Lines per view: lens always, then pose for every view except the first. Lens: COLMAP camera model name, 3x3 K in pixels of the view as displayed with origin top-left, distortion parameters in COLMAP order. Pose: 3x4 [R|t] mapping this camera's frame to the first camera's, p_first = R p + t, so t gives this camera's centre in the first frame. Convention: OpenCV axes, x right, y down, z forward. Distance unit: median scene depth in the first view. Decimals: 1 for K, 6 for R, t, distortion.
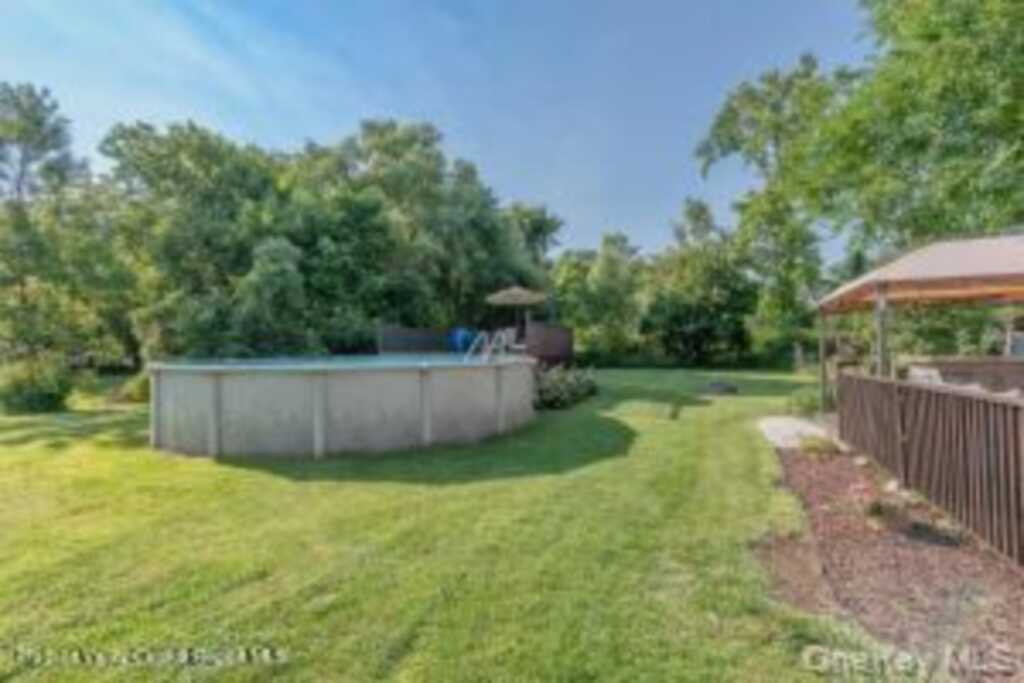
lens RADIAL K [[452.1, 0, 519.2], [0, 452.1, 343.0], [0, 0, 1]] dist [0.020803, -0.000105]
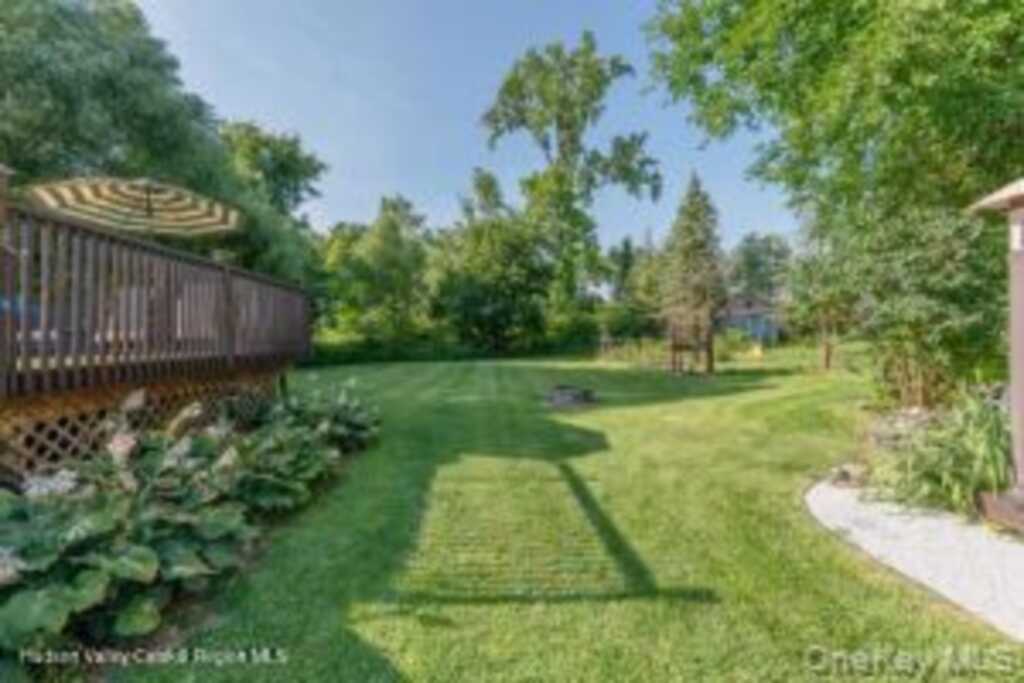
lens RADIAL K [[452.1, 0, 519.2], [0, 452.1, 343.0], [0, 0, 1]] dist [0.020803, -0.000105]
pose [[0.887982, -0.027031, 0.459082, 0.030529], [0.017234, 0.999526, 0.025517, 0.007005], [-0.459555, -0.014747, 0.888027, 0.194606]]
